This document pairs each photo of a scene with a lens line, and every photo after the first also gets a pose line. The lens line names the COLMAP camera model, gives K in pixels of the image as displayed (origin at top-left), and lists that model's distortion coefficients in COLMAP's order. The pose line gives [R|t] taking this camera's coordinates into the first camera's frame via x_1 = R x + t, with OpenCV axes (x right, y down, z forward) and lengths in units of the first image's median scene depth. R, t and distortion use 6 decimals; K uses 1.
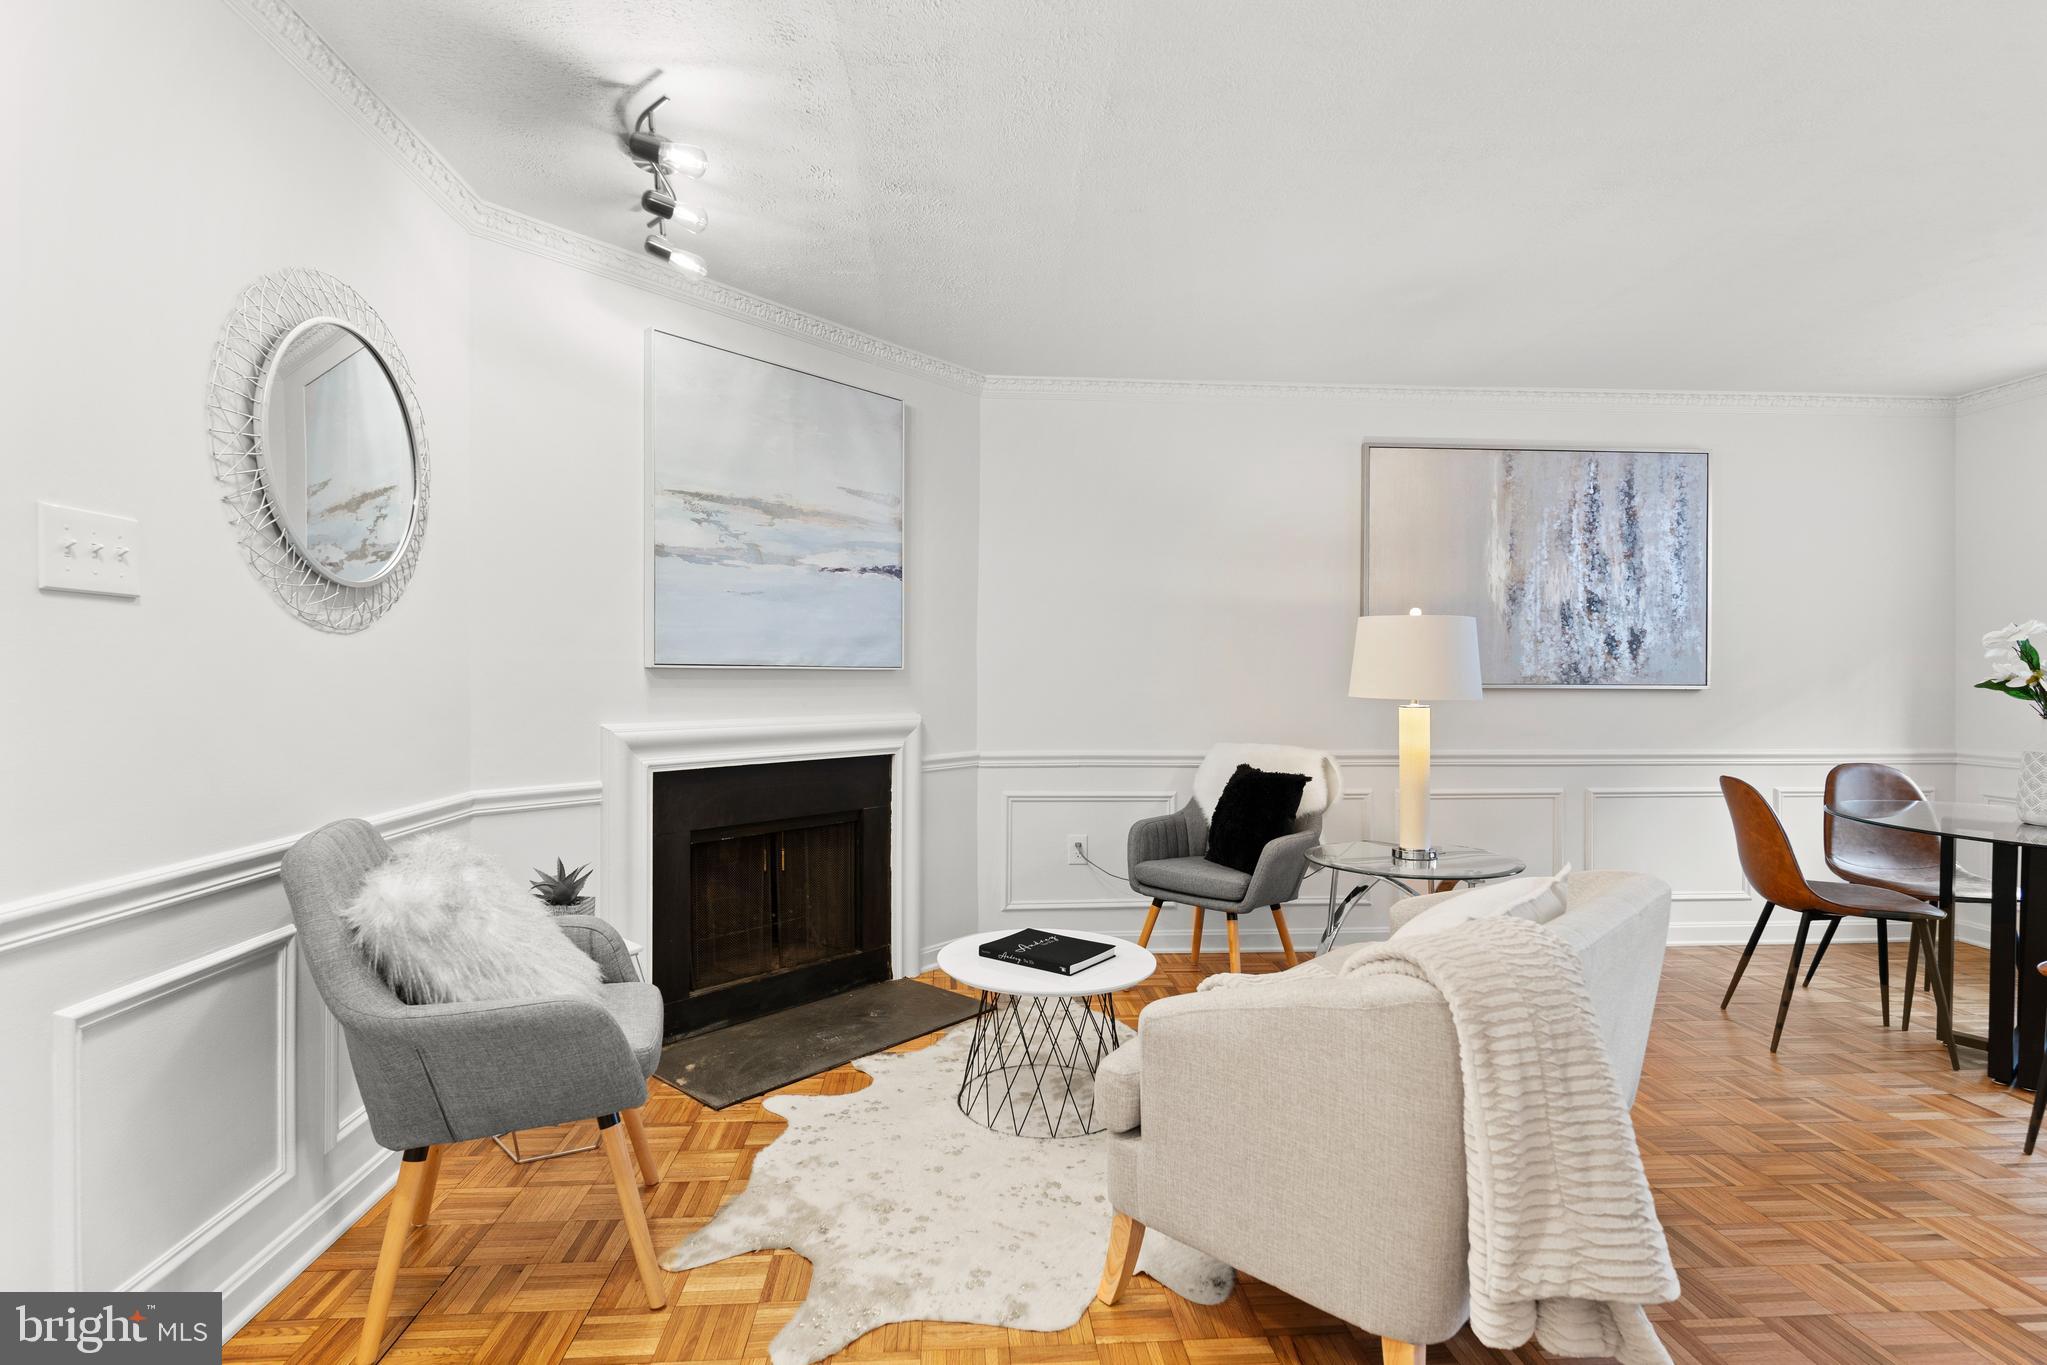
lens RADIAL K [[984.6, 0, 1012.1], [0, 984.6, 679.6], [0, 0, 1]] dist [0.002292, -0.000067]
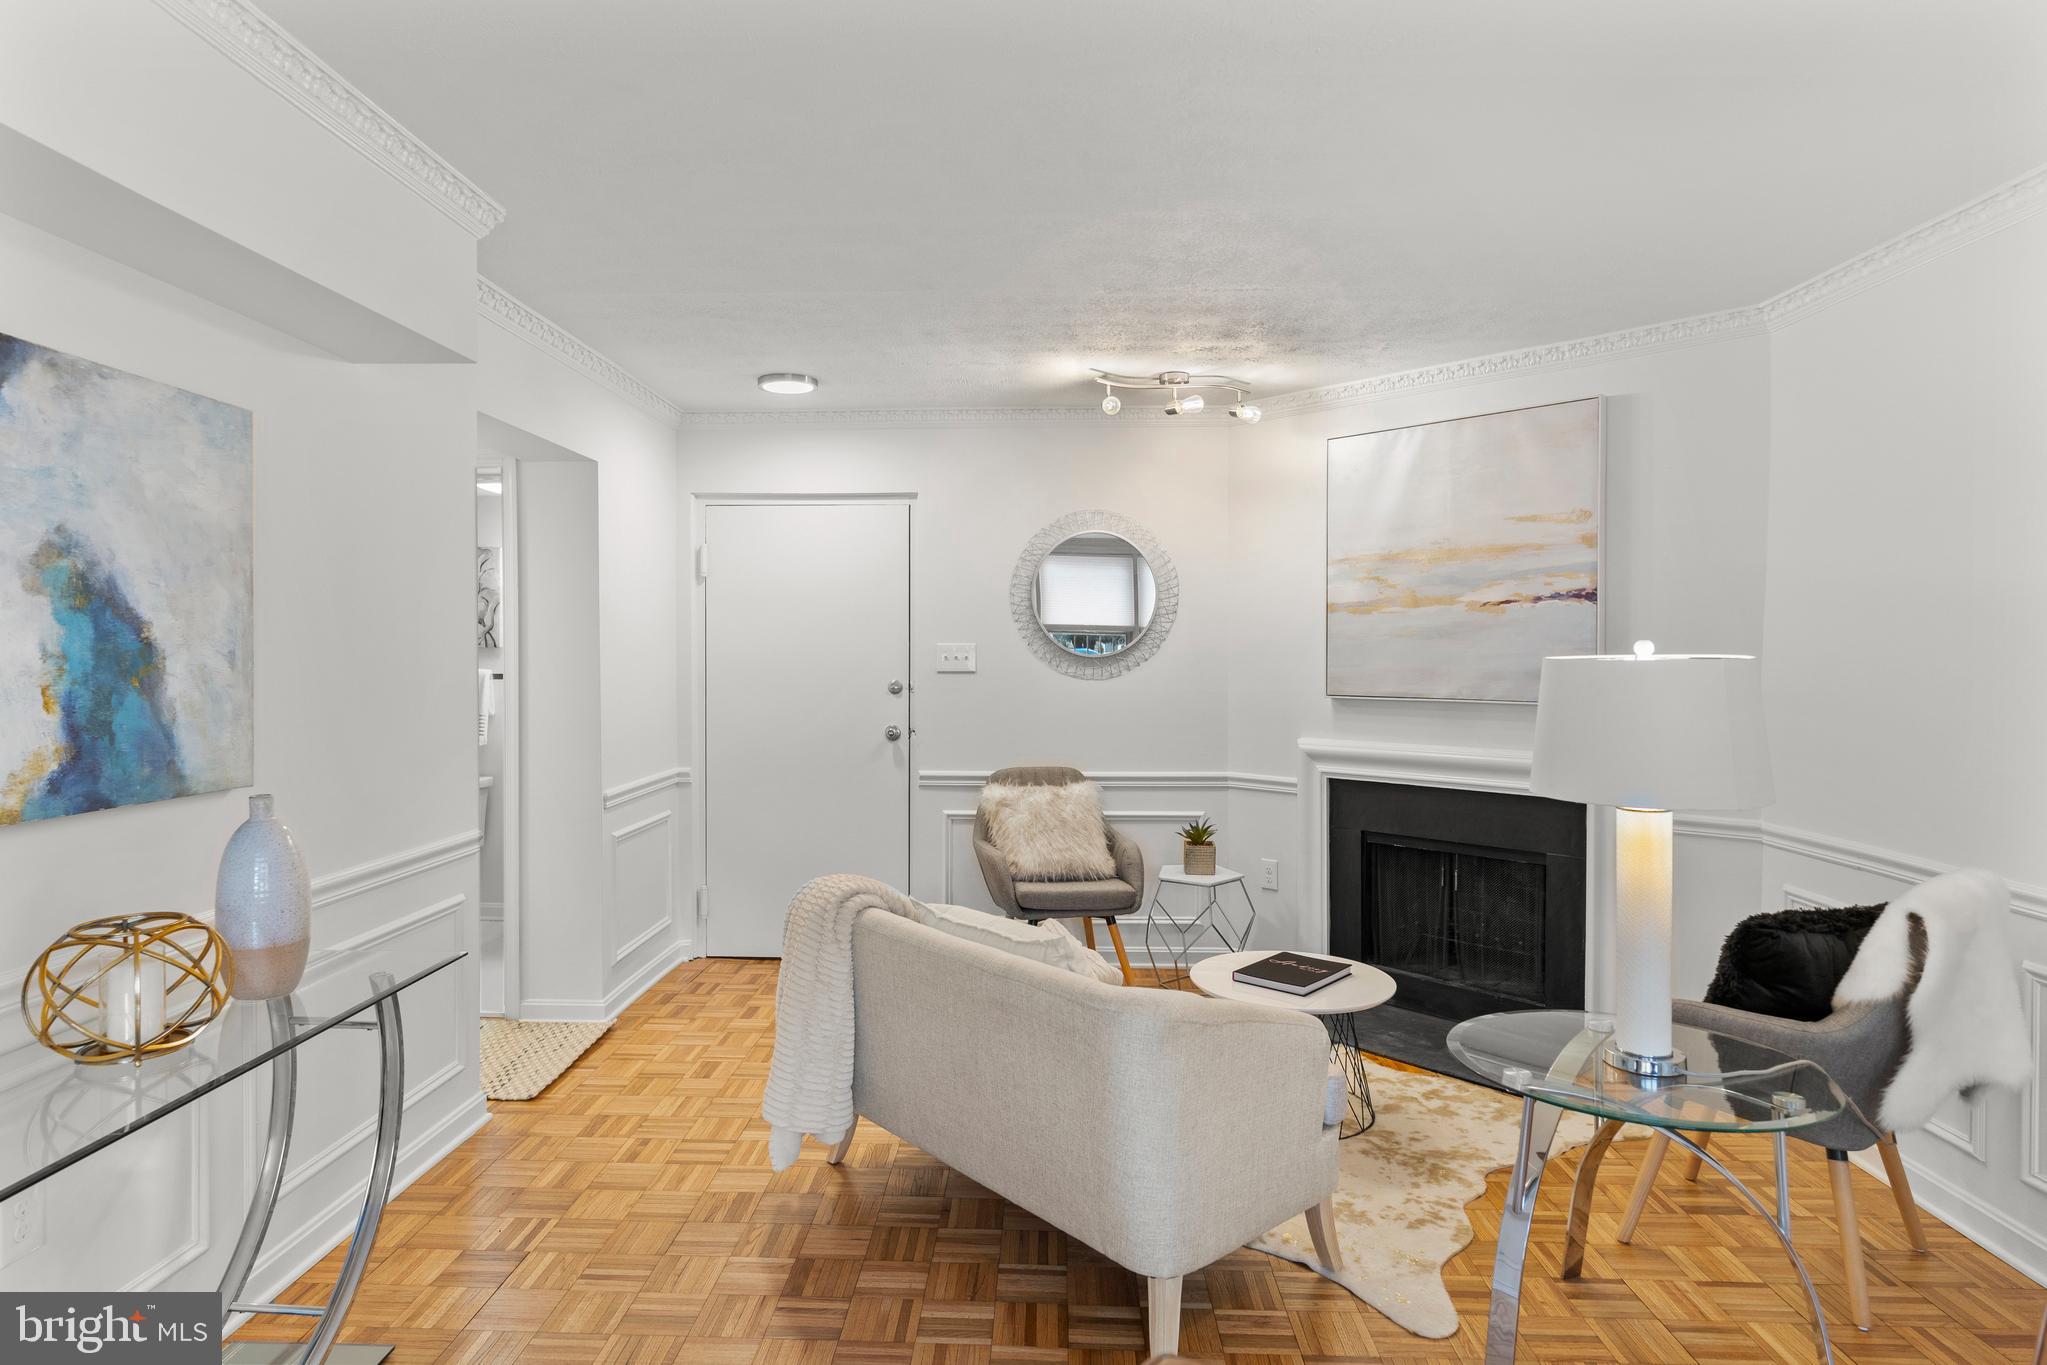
lens RADIAL K [[1163.3, 0, 1019.8], [0, 1163.3, 663.7], [0, 0, 1]] dist [-0.000642, -0.000499]
pose [[-0.104021, 0.007910, -0.994544, 1.050649], [-0.001306, 0.999966, 0.008090, -0.060223], [0.994574, 0.002141, -0.104007, 0.651704]]
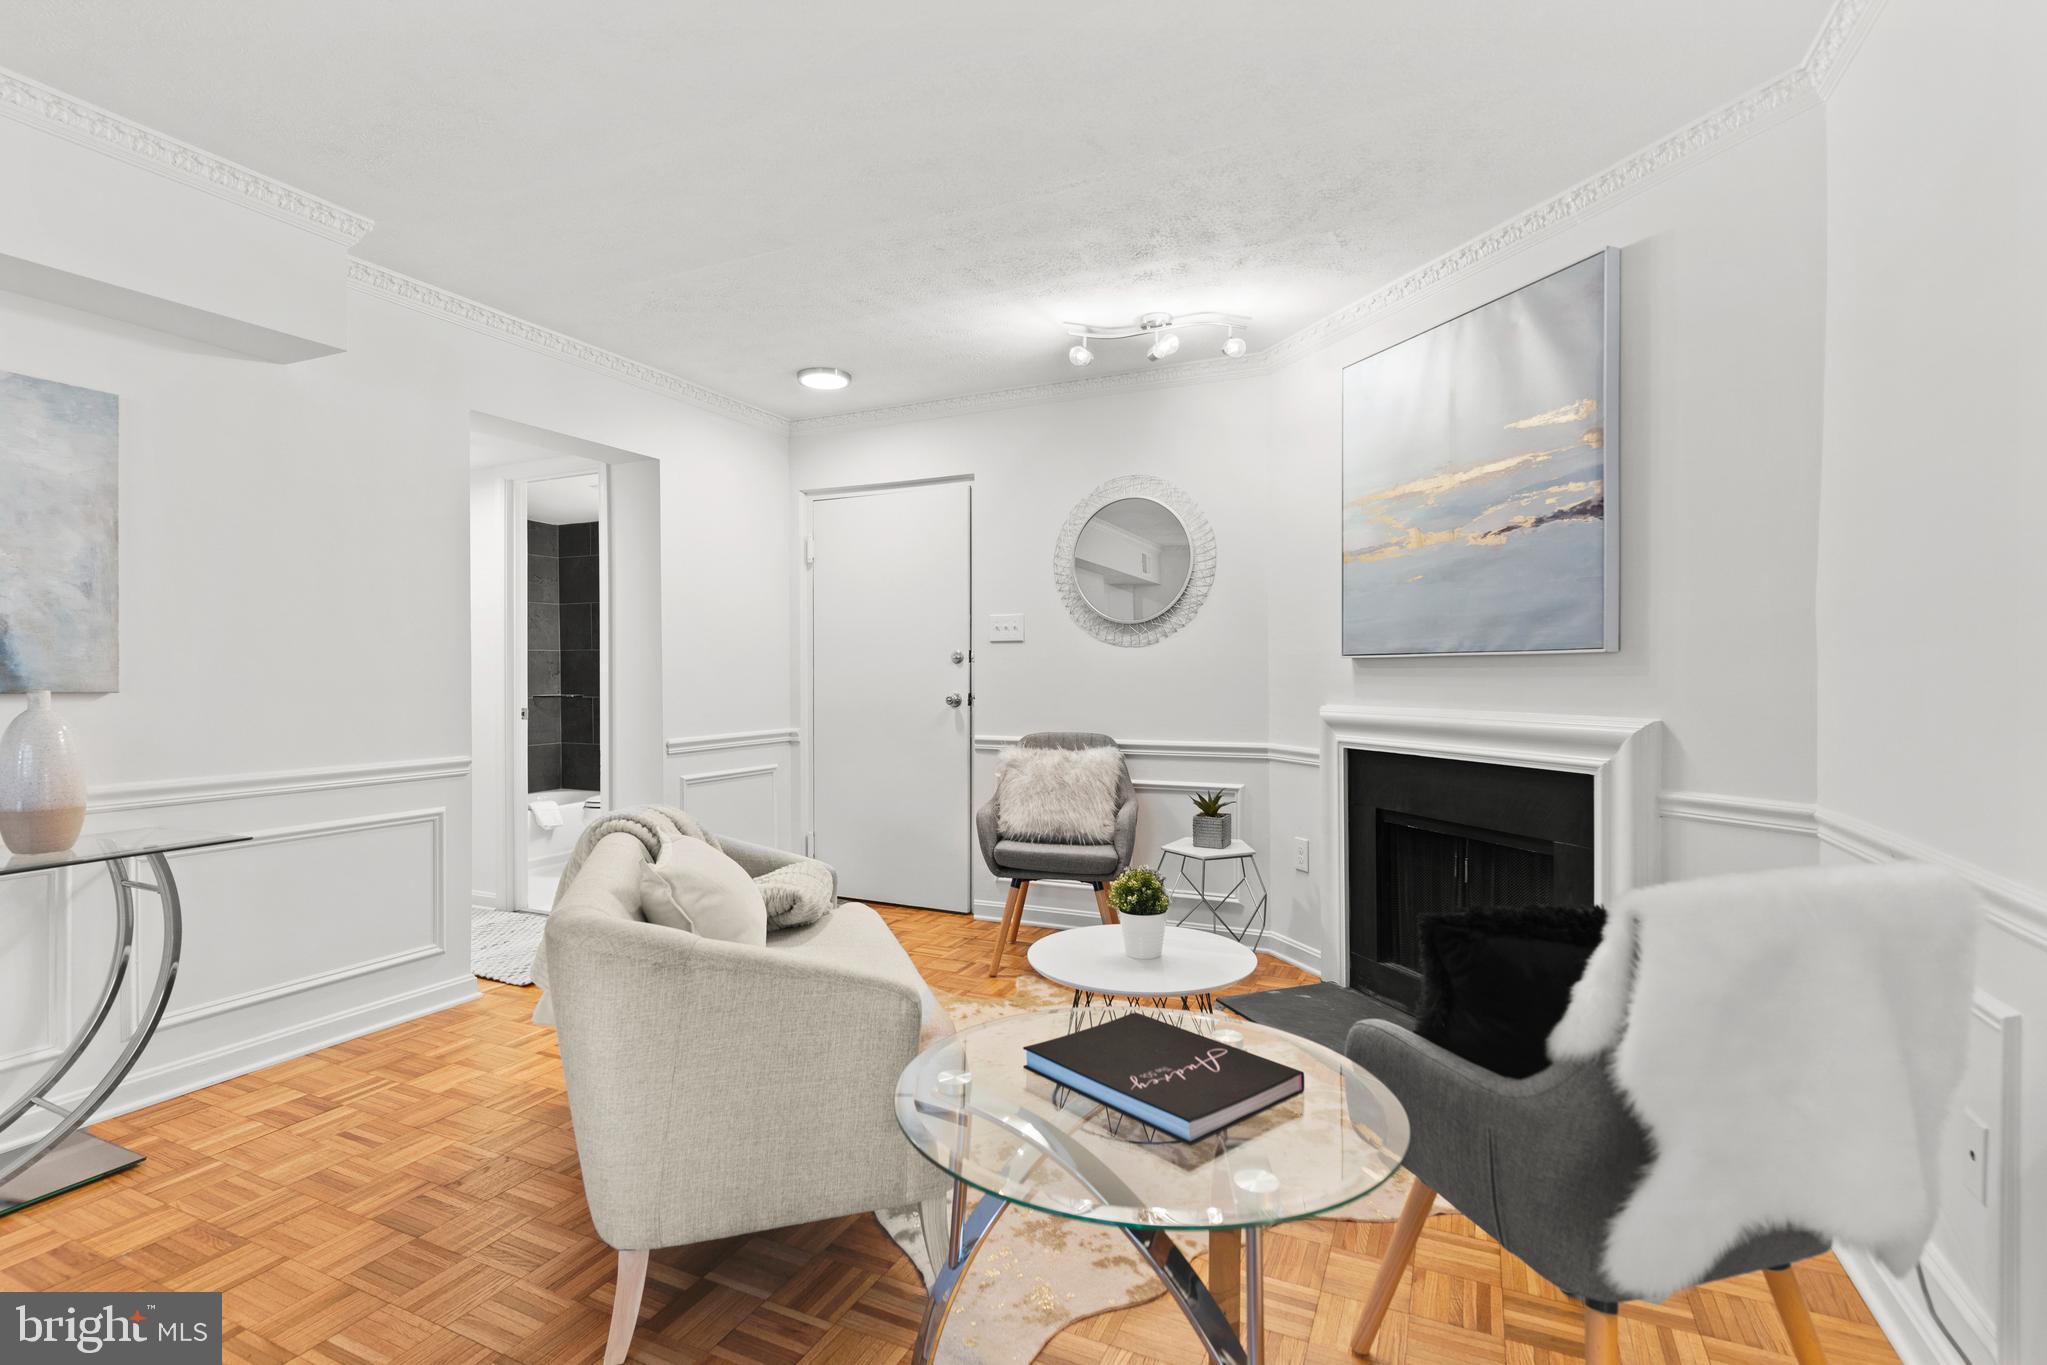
lens RADIAL K [[984.6, 0, 1012.1], [0, 984.6, 679.6], [0, 0, 1]] dist [0.002292, -0.000067]
pose [[-0.493054, 0.005701, -0.869980, 0.730926], [0.001635, 0.999983, 0.005626, 0.004884], [0.869997, 0.001352, -0.493055, 1.066008]]
